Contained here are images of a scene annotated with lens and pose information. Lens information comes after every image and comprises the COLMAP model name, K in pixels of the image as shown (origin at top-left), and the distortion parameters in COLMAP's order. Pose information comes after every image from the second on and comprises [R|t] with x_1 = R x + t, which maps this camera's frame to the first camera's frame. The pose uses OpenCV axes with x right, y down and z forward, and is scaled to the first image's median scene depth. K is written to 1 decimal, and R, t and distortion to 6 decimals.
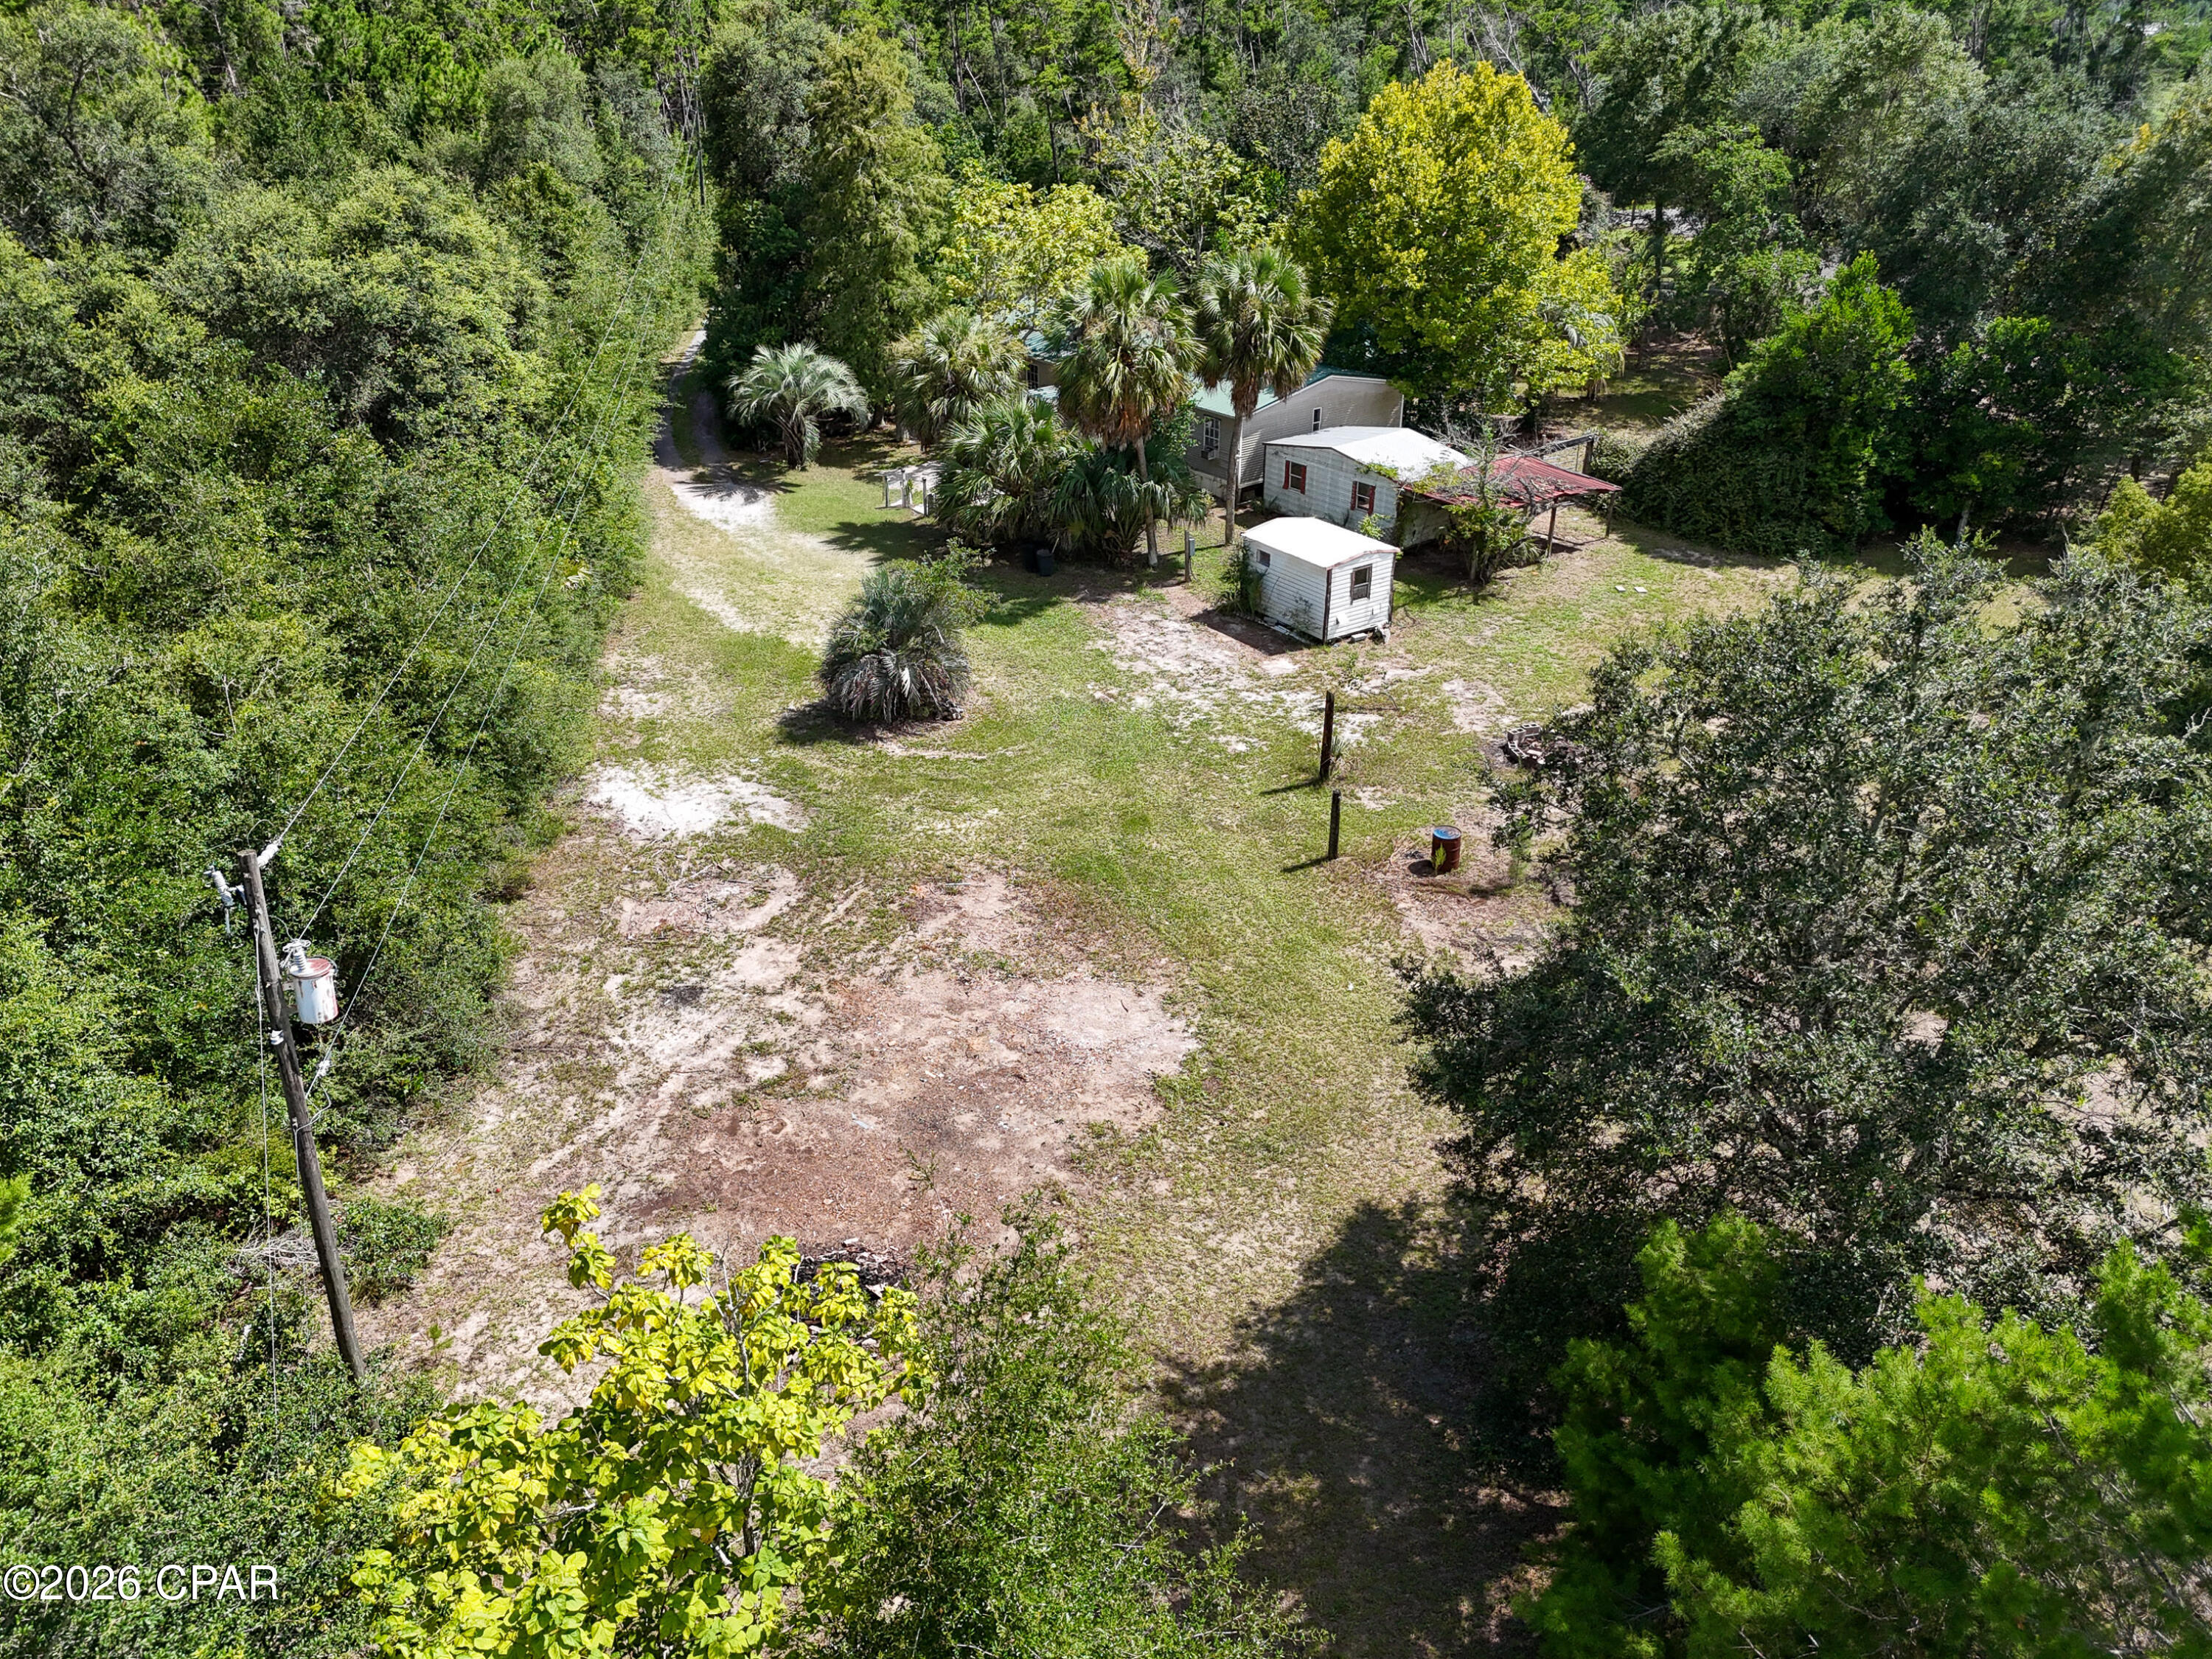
lens RADIAL K [[1600.5, 0, 1115.5], [0, 1600.5, 838.7], [0, 0, 1]] dist [0.047728, -0.044361]
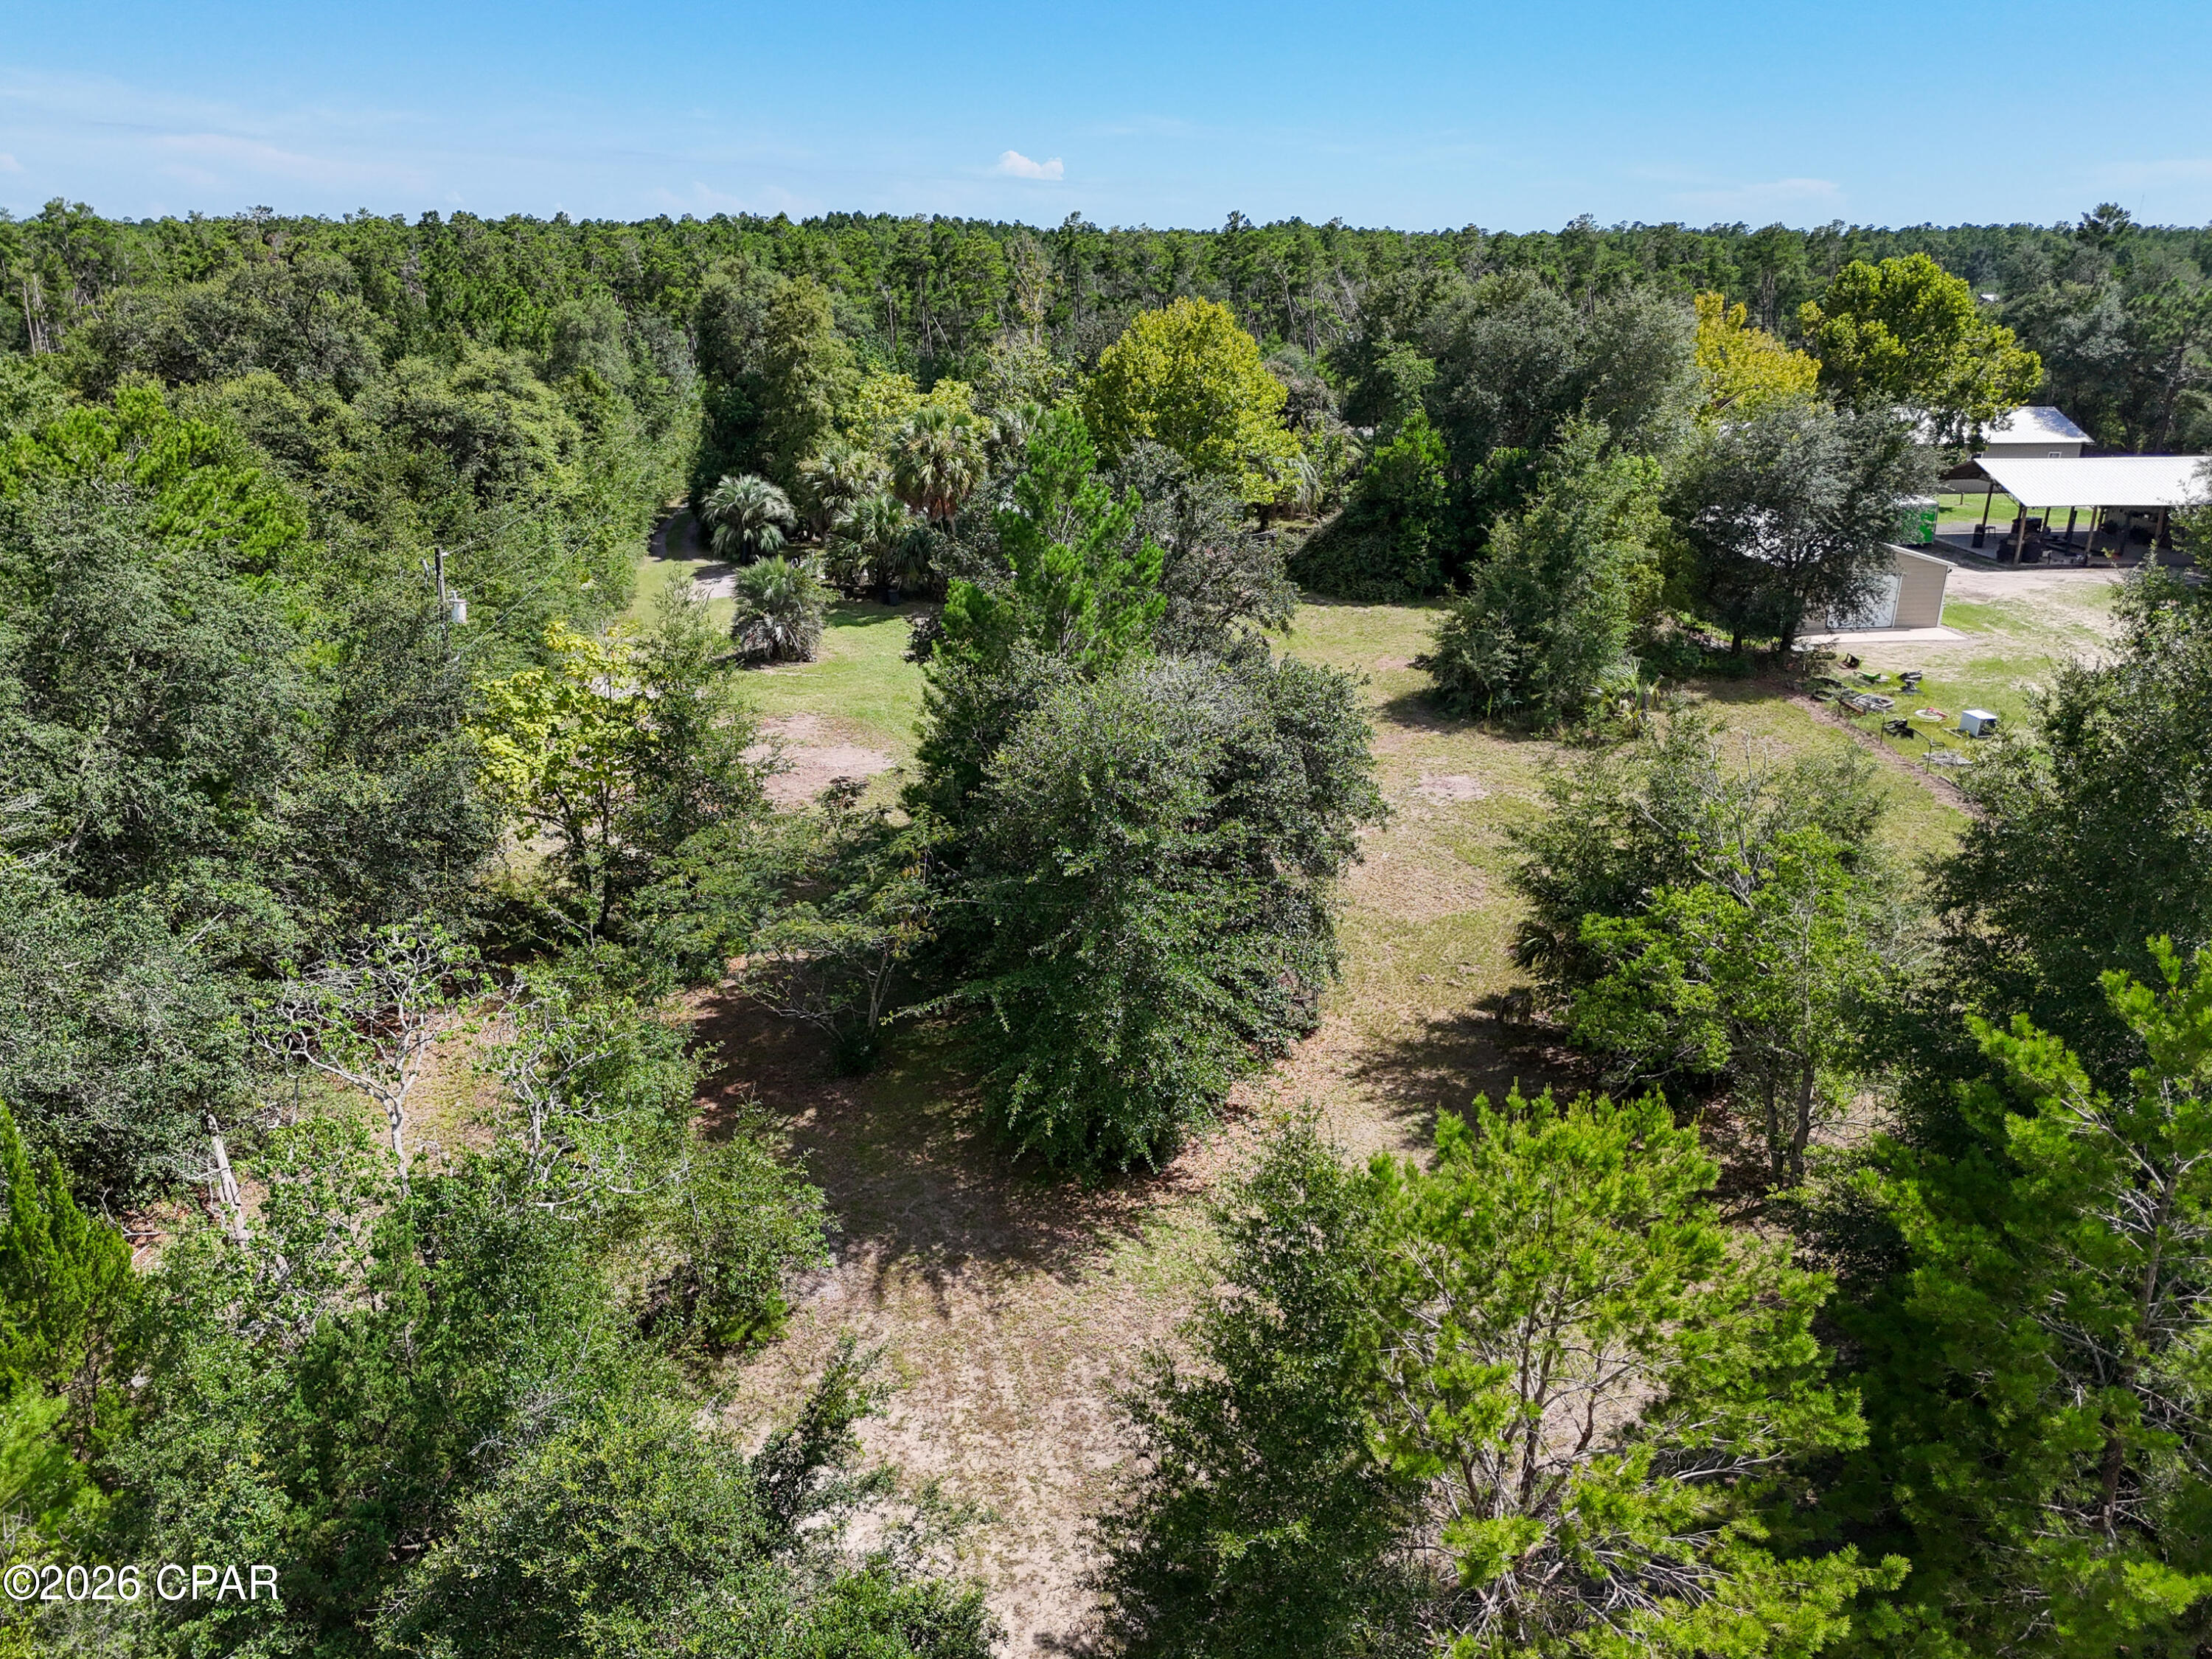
lens RADIAL K [[1600.5, 0, 1096.7], [0, 1600.5, 825.5], [0, 0, 1]] dist [0.047728, -0.044361]
pose [[0.999653, 0.010660, -0.024106, 0.187627], [-0.014173, 0.988492, -0.150609, 0.267307], [0.022223, 0.150898, 0.988299, -0.472186]]
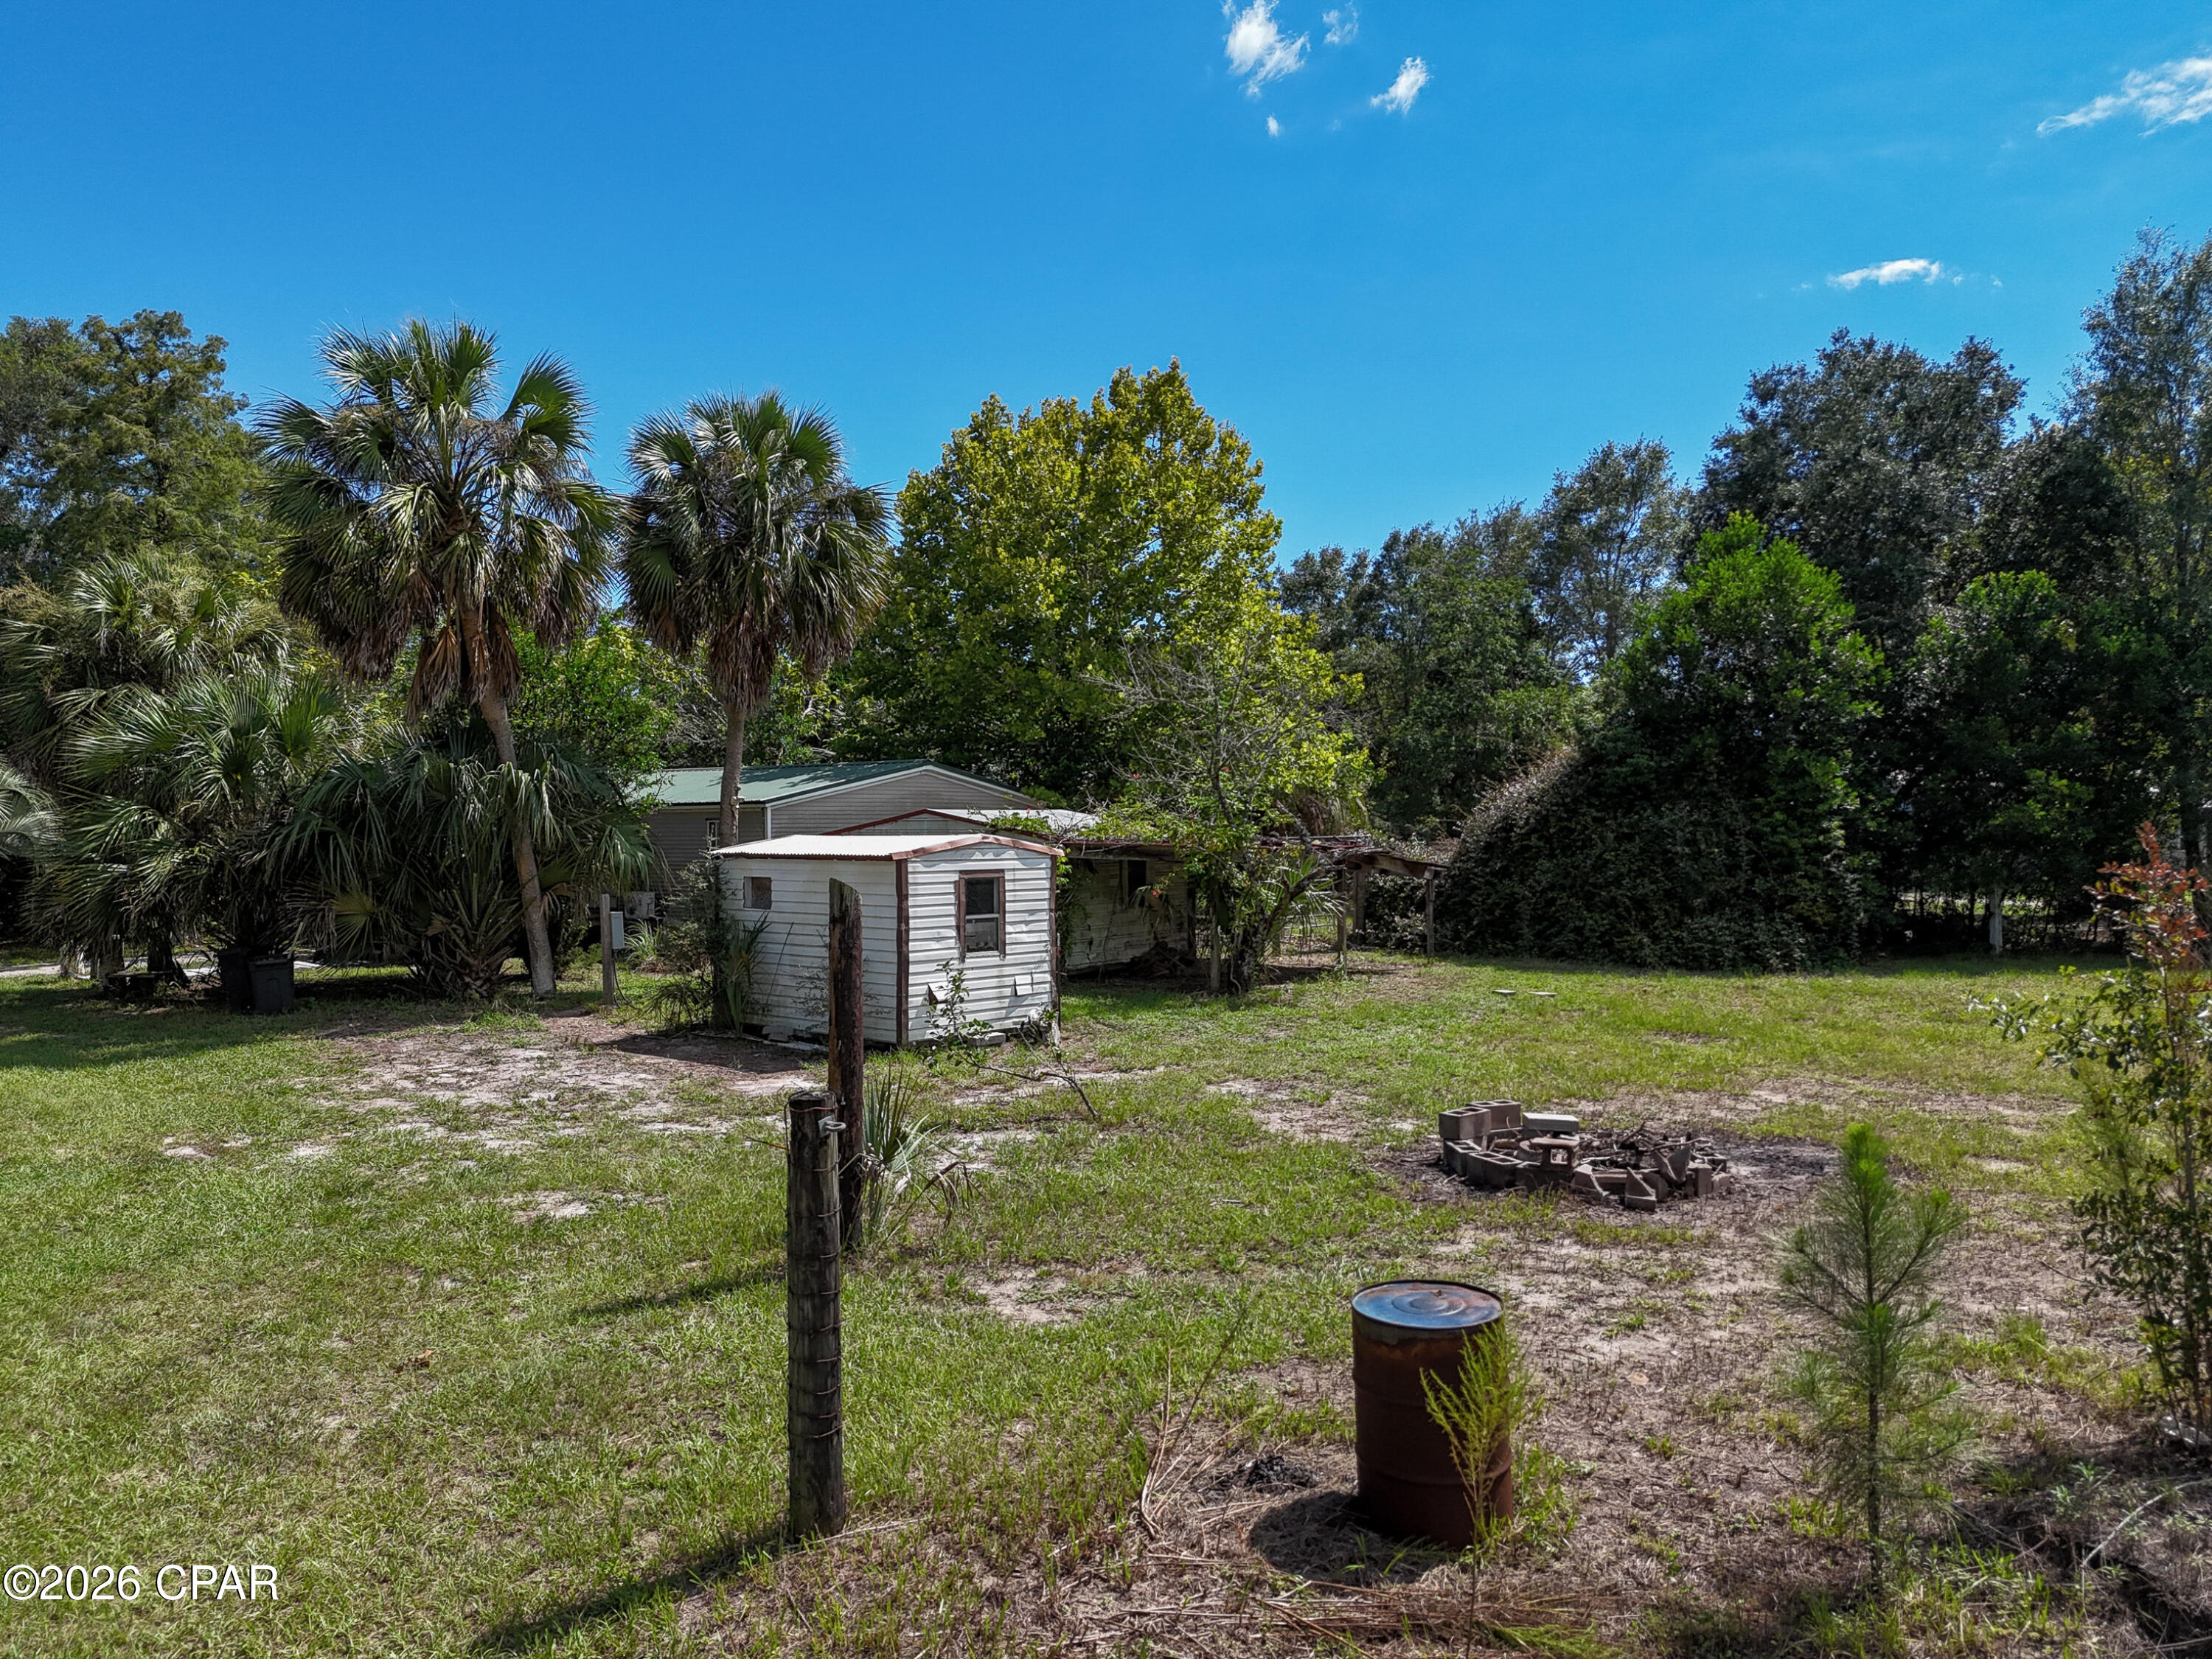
lens RADIAL K [[1600.5, 0, 1099.8], [0, 1600.5, 829.8], [0, 0, 1]] dist [0.047728, -0.044361]
pose [[0.980605, -0.006787, 0.195875, 0.087038], [0.099587, 0.878025, -0.468139, 0.019916], [-0.168806, 0.478566, 0.861672, 0.533161]]
